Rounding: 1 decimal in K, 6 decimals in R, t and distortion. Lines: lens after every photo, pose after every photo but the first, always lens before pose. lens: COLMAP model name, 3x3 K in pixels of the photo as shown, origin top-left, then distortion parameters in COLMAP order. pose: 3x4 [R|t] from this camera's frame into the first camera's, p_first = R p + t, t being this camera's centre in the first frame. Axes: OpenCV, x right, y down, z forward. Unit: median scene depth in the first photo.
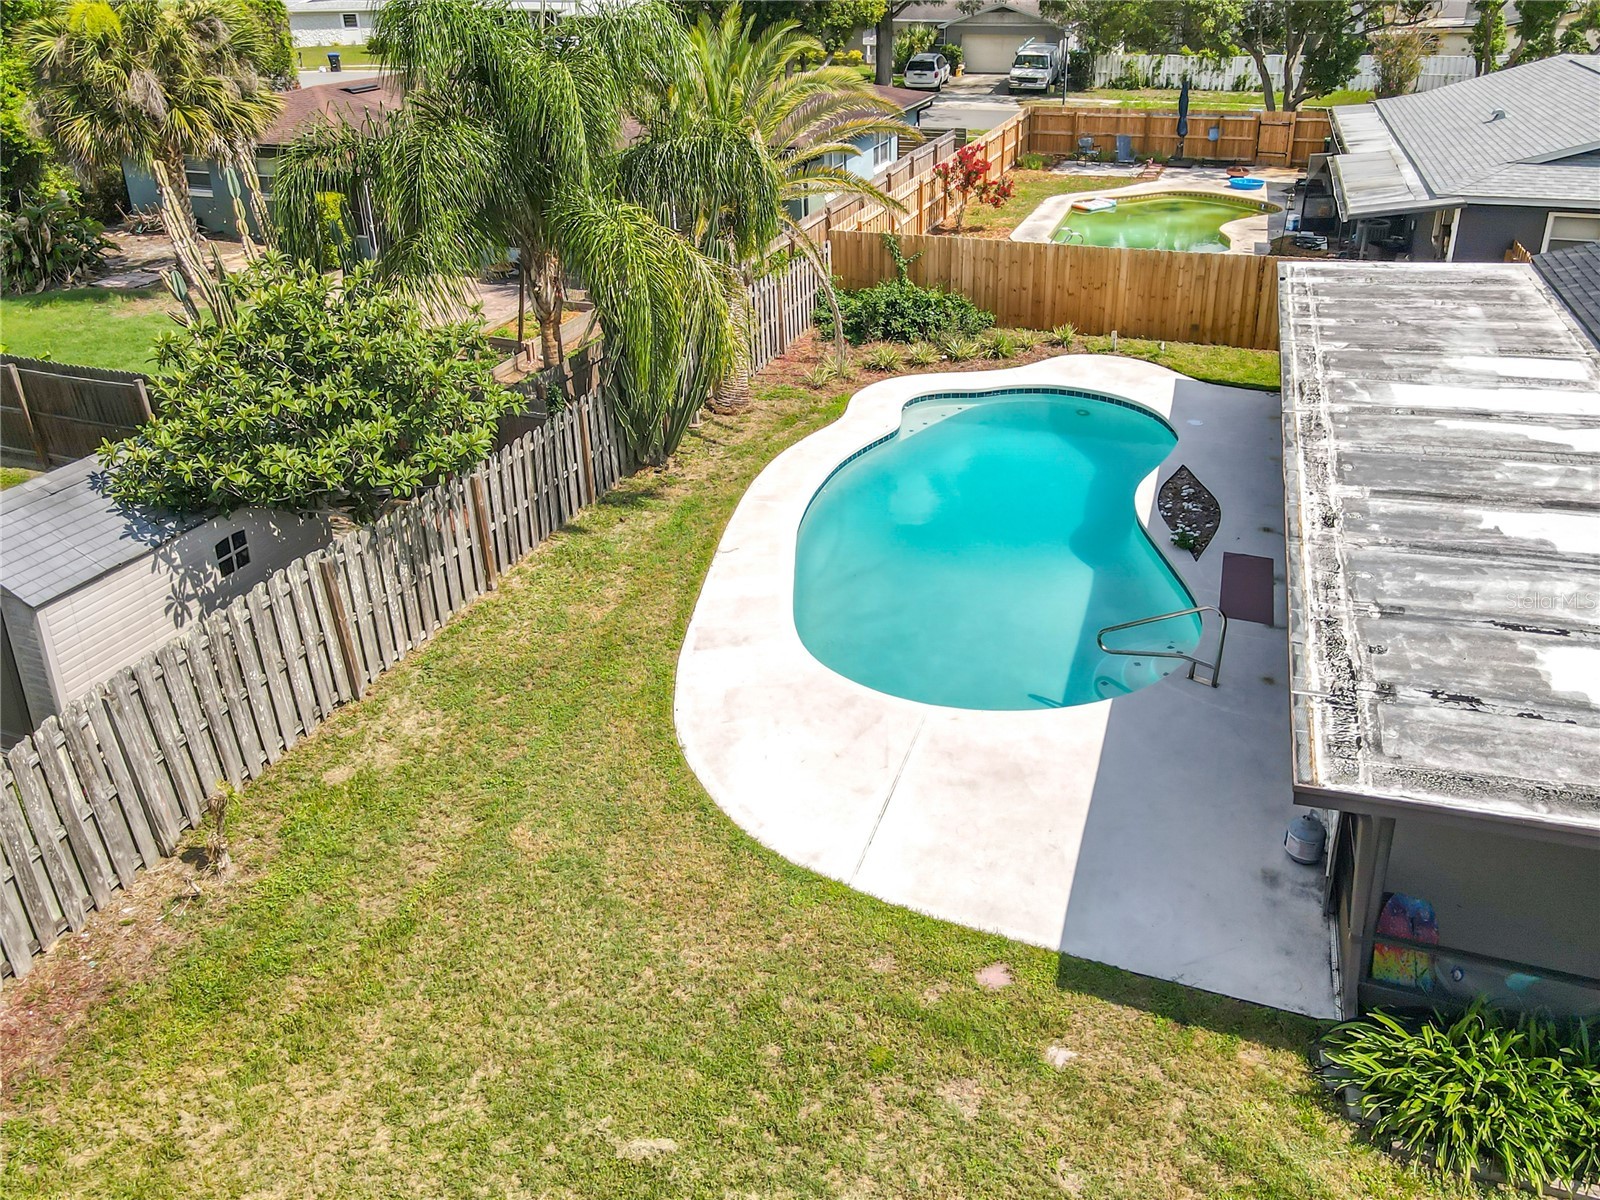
lens RADIAL K [[1228.2, 0, 840.6], [0, 1228.2, 463.5], [0, 0, 1]] dist [0.014963, 0.002209]
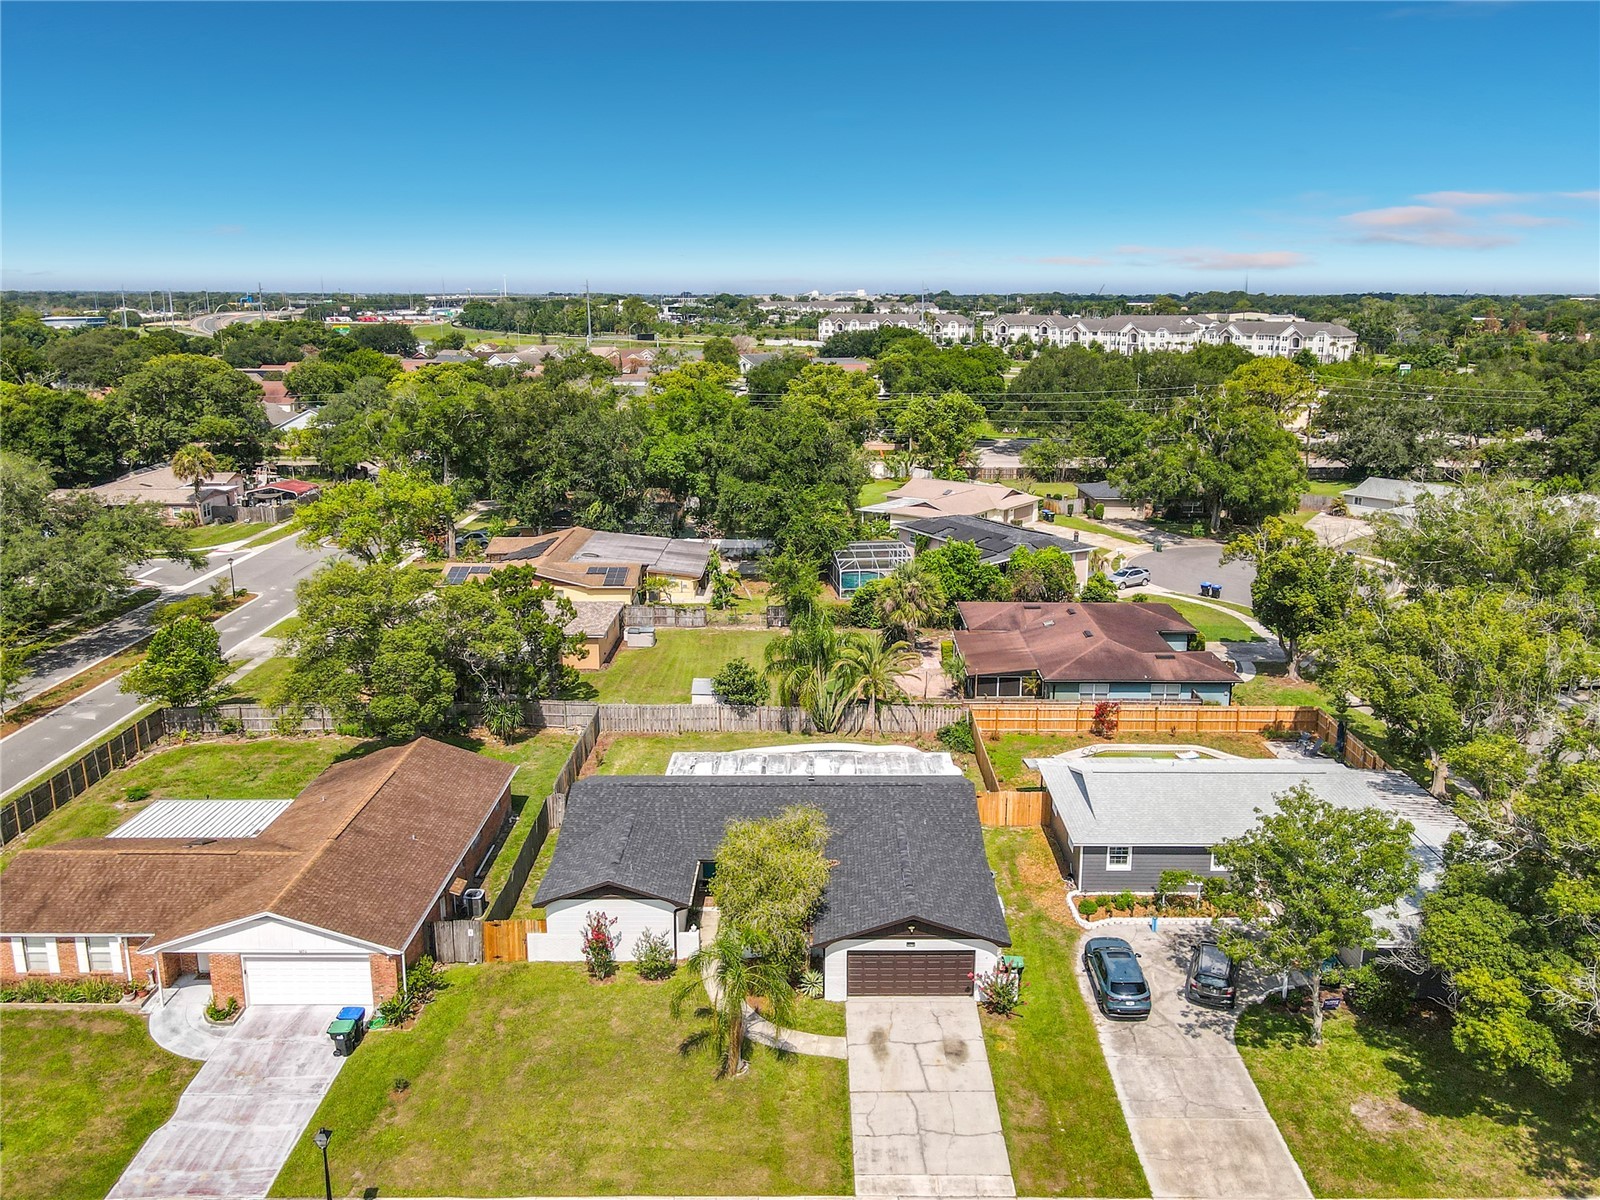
lens RADIAL K [[1234.7, 0, 828.1], [0, 1234.7, 532.9], [0, 0, 1]] dist [0.019778, 0.007510]
pose [[0.316665, 0.201130, -0.926968, 5.372442], [-0.374487, 0.924383, 0.072639, -1.388920], [0.871483, 0.324135, 0.368040, -1.091572]]
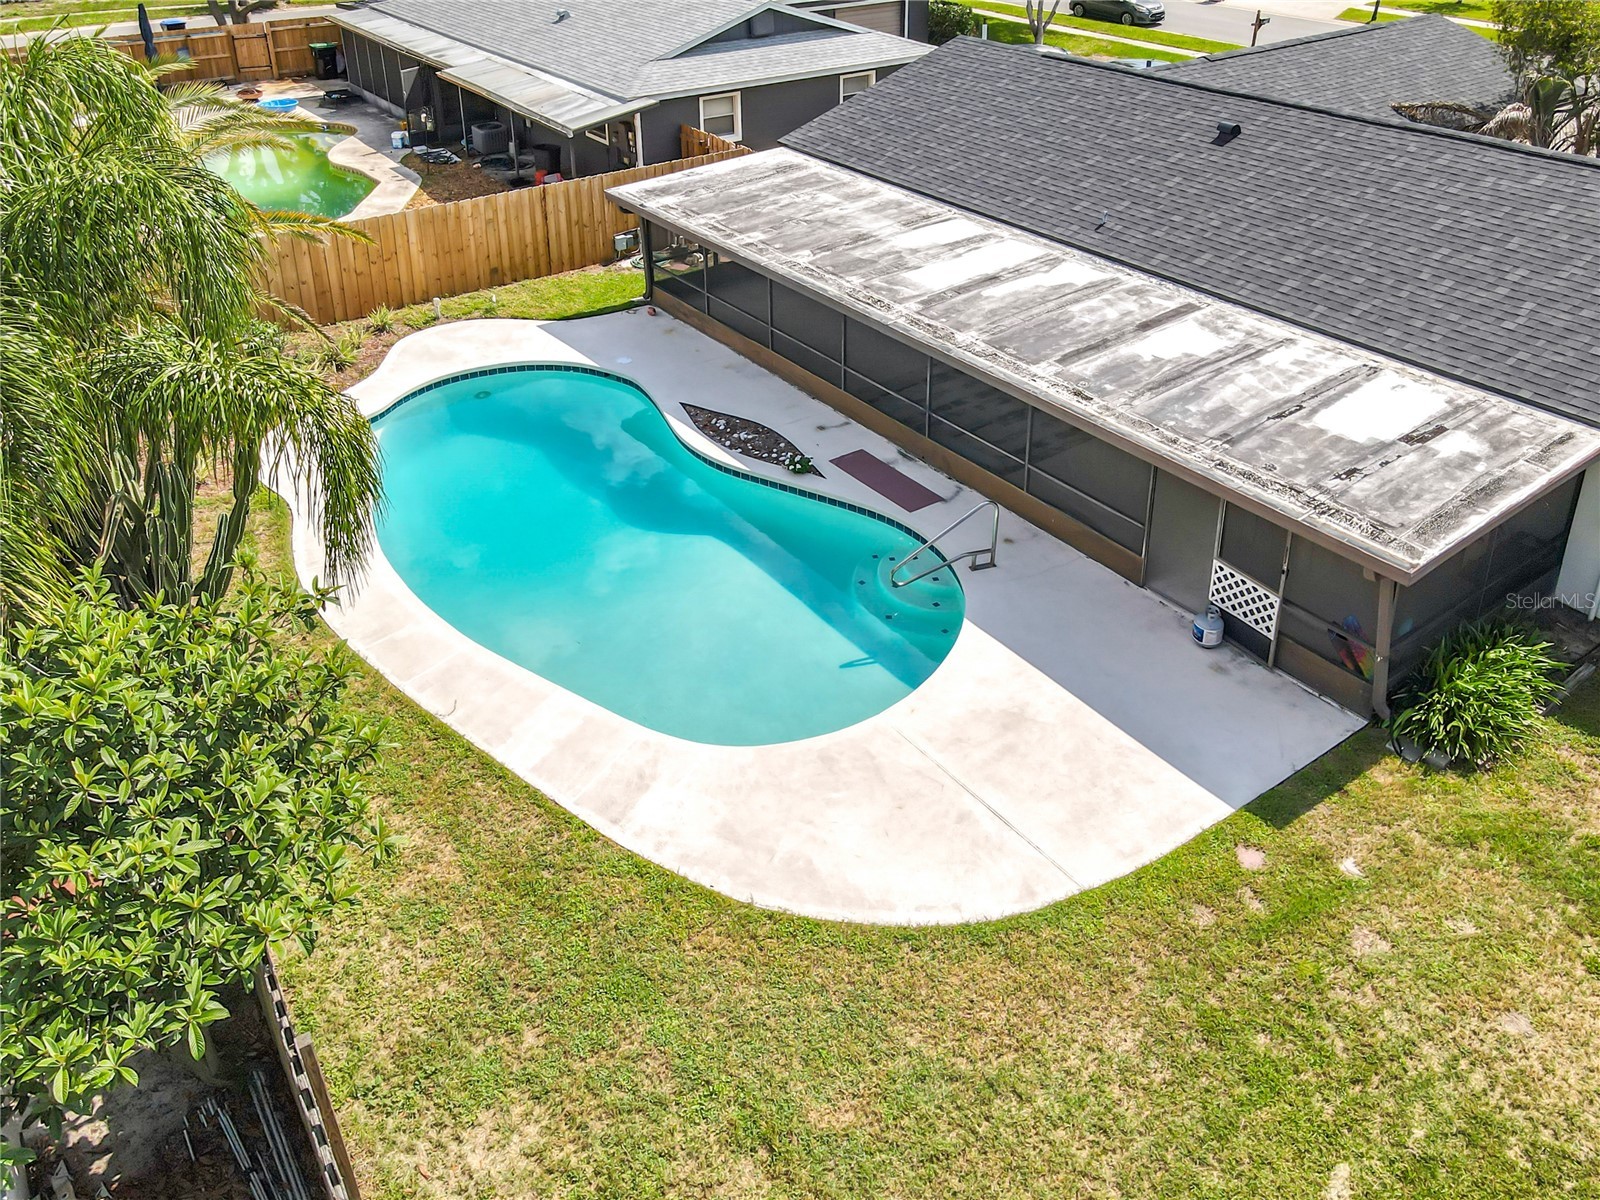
lens RADIAL K [[1233.9, 0, 844.4], [0, 1233.9, 349.1], [0, 0, 1]] dist [0.011867, 0.000735]
pose [[0.558979, -0.315487, 0.766819, -0.633903], [0.302207, 0.938694, 0.165904, -0.258973], [-0.772149, 0.139002, 0.620053, 0.390473]]
